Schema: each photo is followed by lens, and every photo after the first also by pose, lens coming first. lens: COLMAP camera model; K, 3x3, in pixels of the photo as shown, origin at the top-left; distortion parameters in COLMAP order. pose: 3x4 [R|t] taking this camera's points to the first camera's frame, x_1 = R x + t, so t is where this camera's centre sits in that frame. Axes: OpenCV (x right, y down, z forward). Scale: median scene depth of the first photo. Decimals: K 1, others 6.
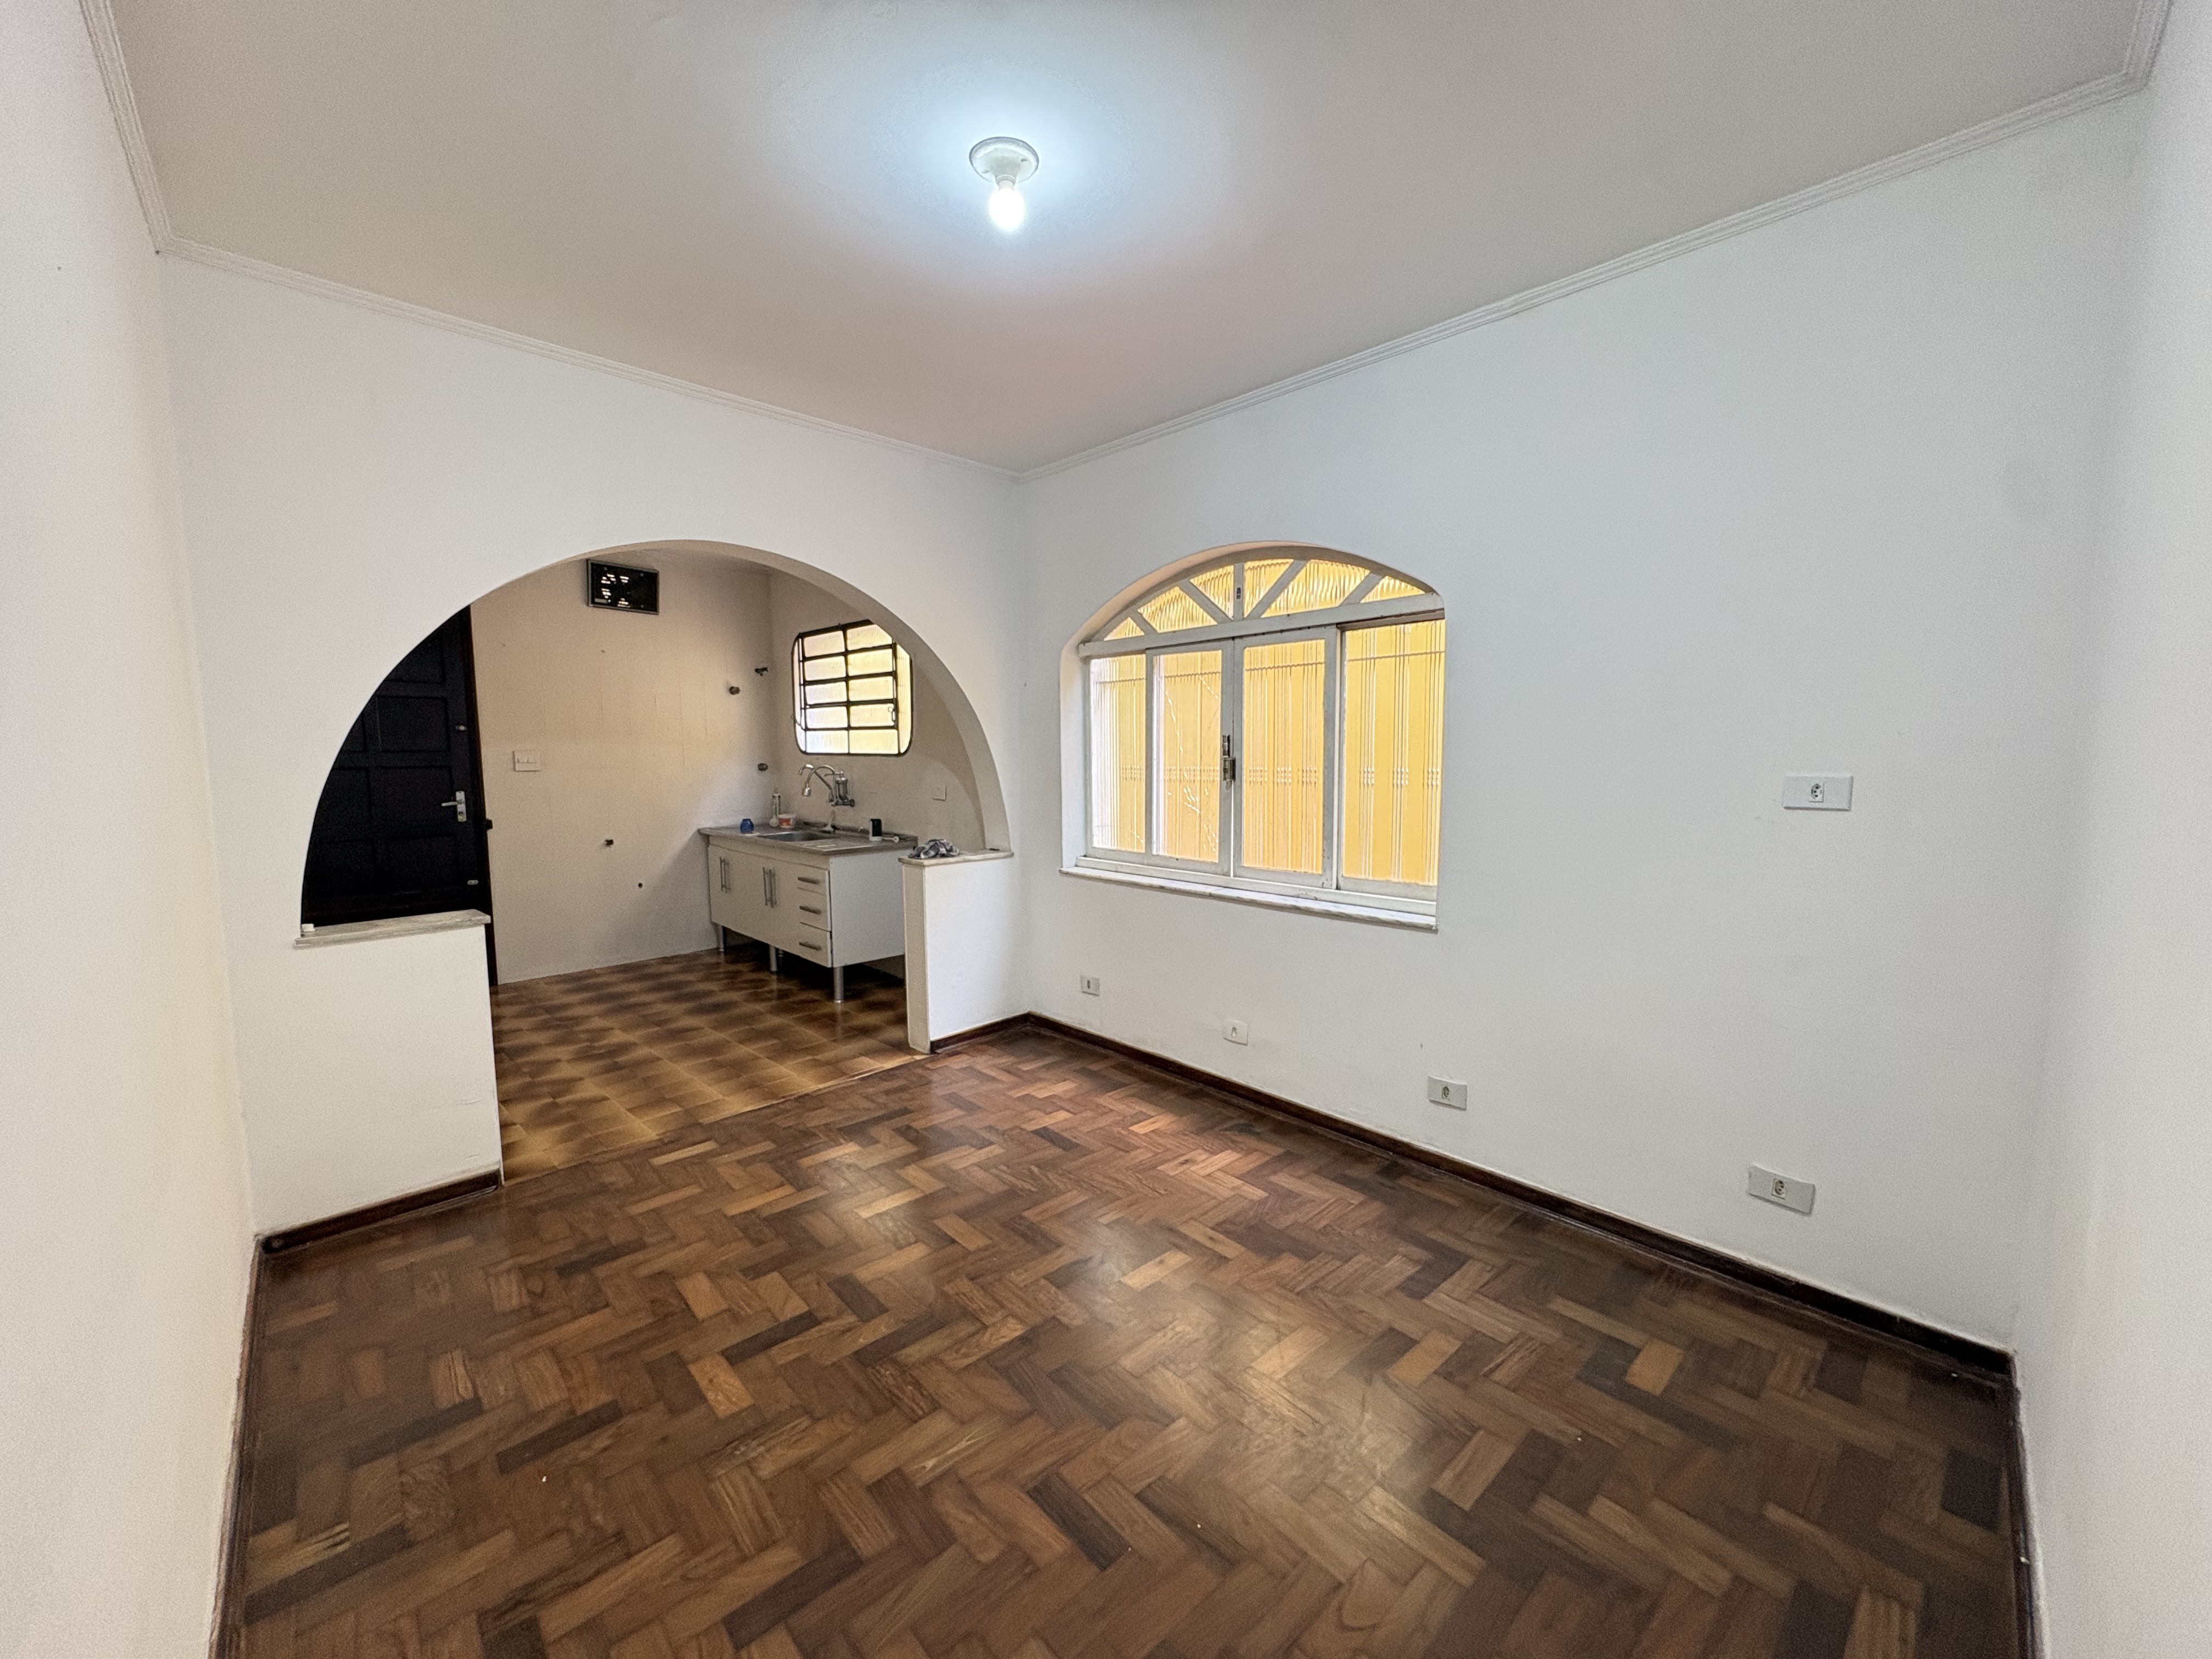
lens RADIAL K [[880.5, 0, 1106.0], [0, 880.5, 829.5], [0, 0, 1]] dist [0.000019, 0.000280]
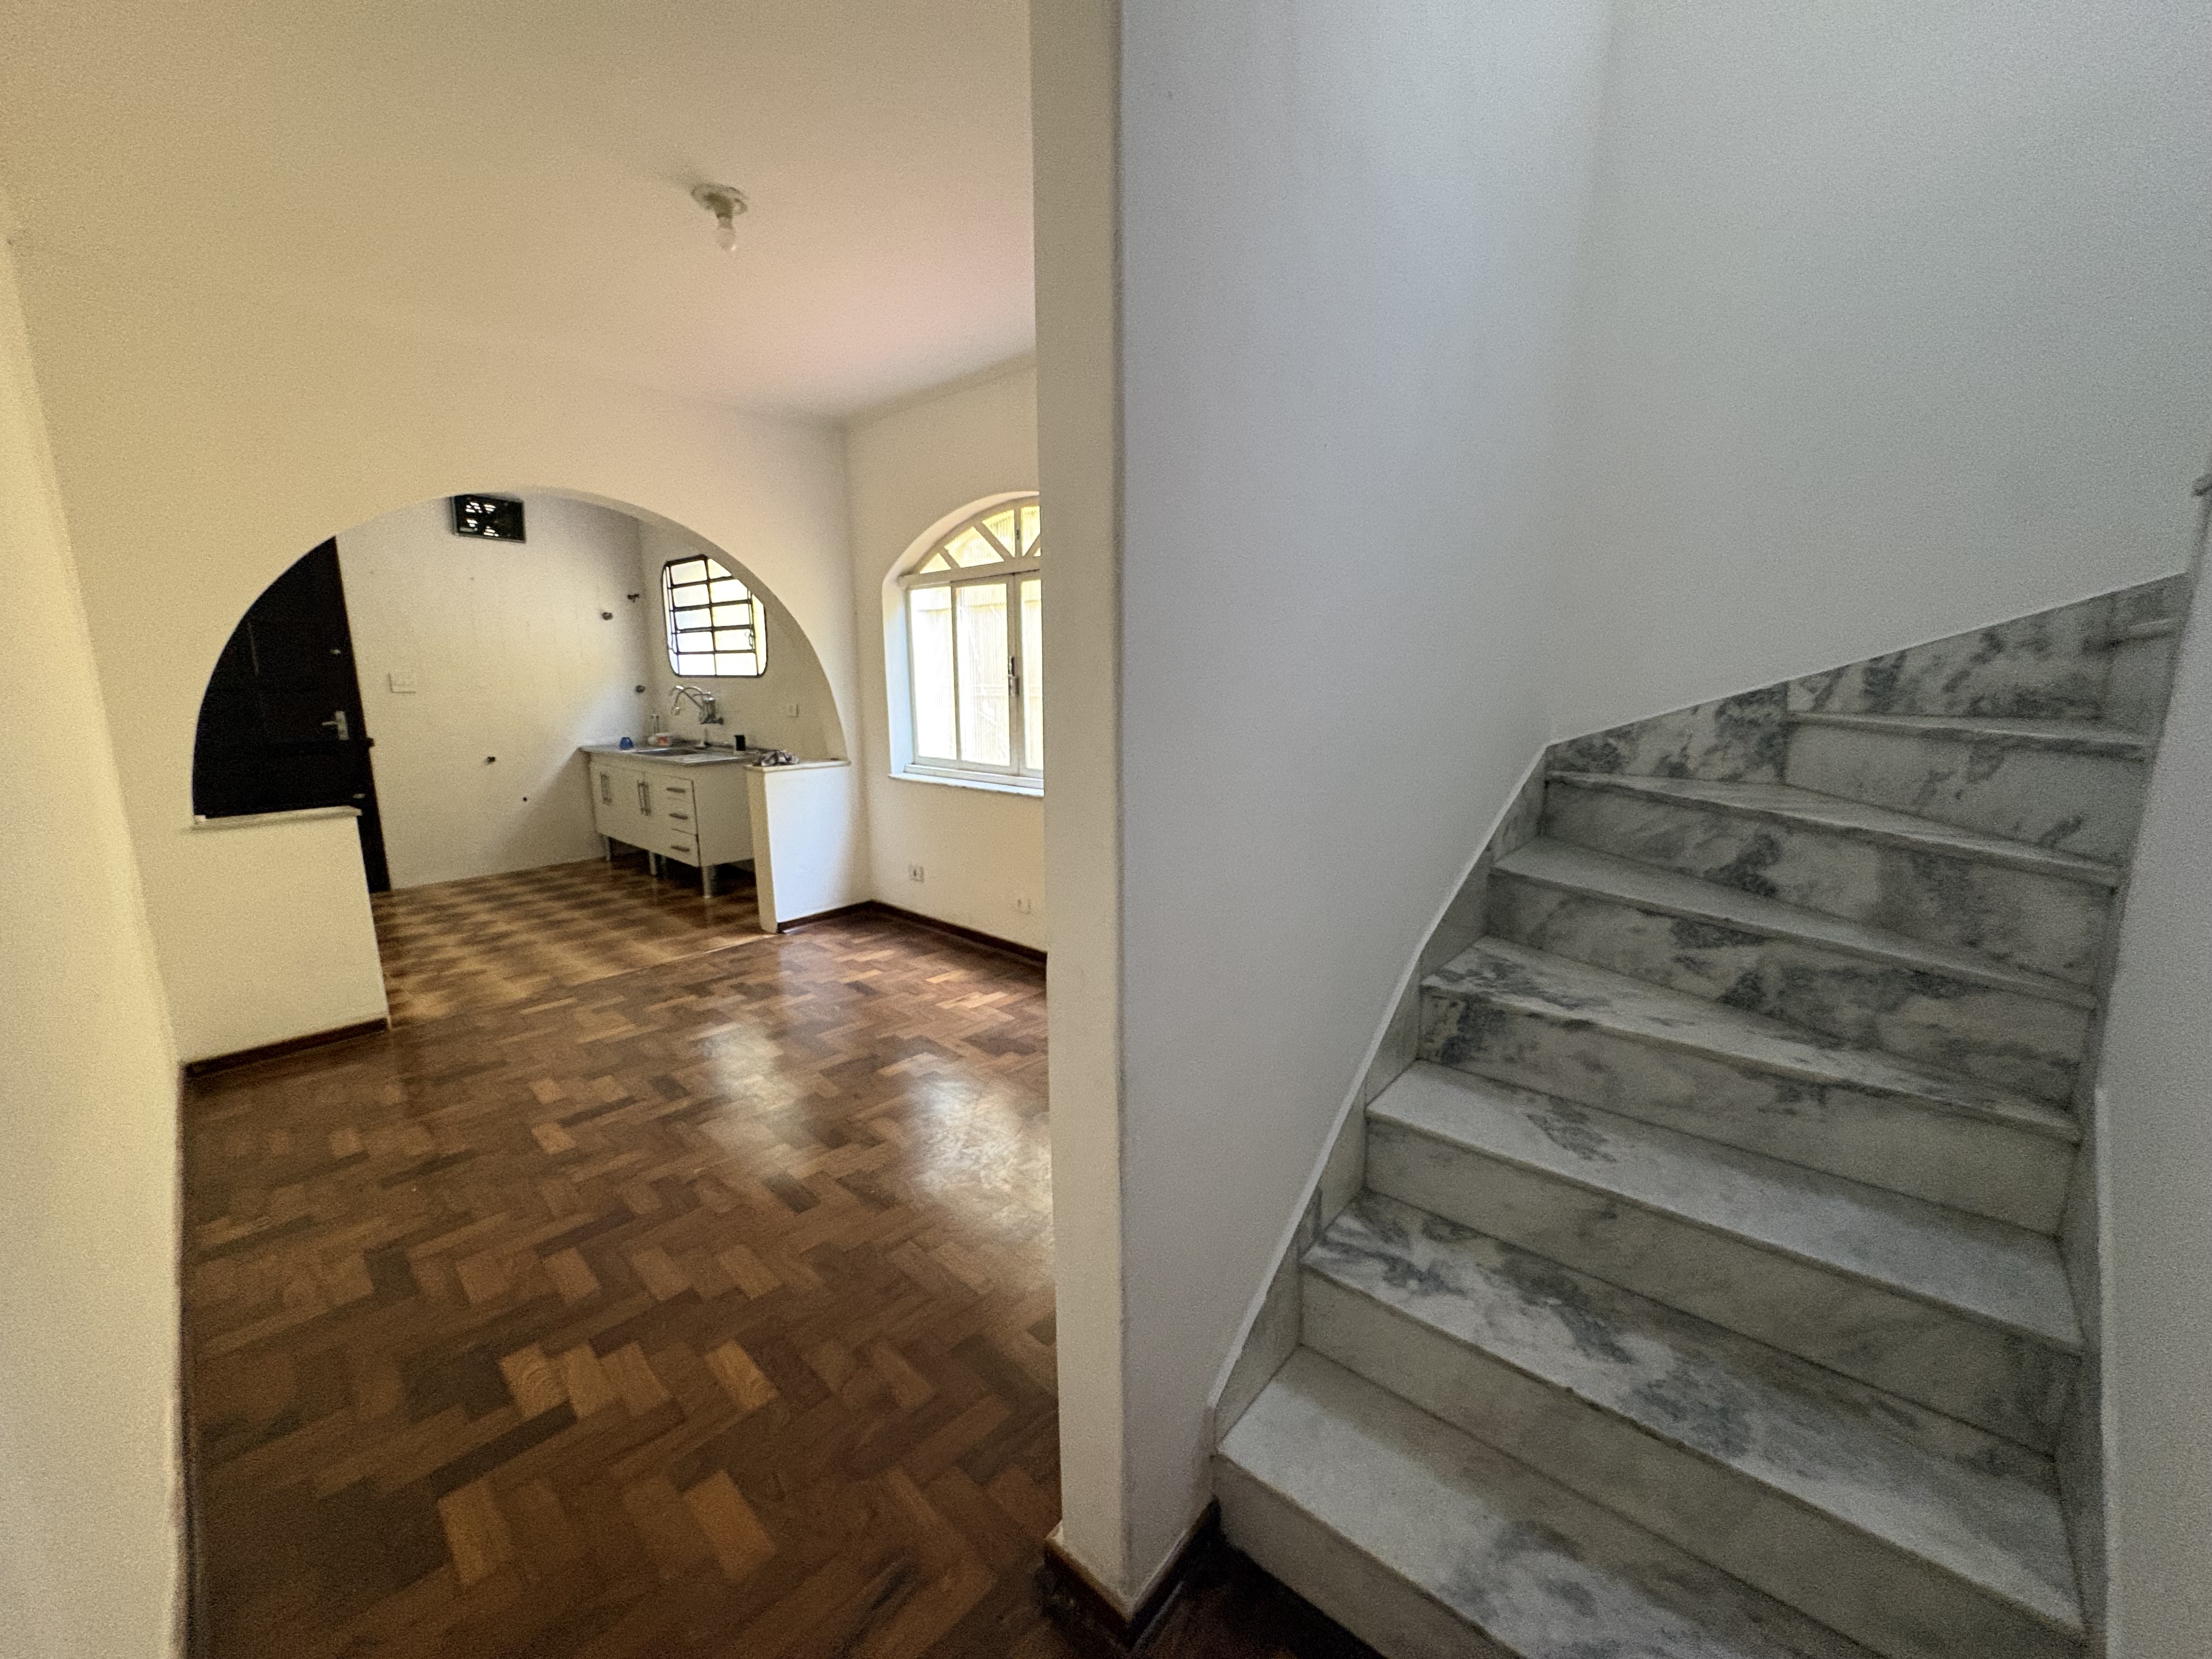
lens RADIAL K [[878.5, 0, 1106.0], [0, 878.5, 829.5], [0, 0, 1]] dist [0.000631, -0.000531]
pose [[0.997715, -0.014203, 0.066054, 0.158716], [0.008597, 0.996396, 0.084391, 0.022056], [-0.067015, -0.083630, 0.994241, -0.176806]]
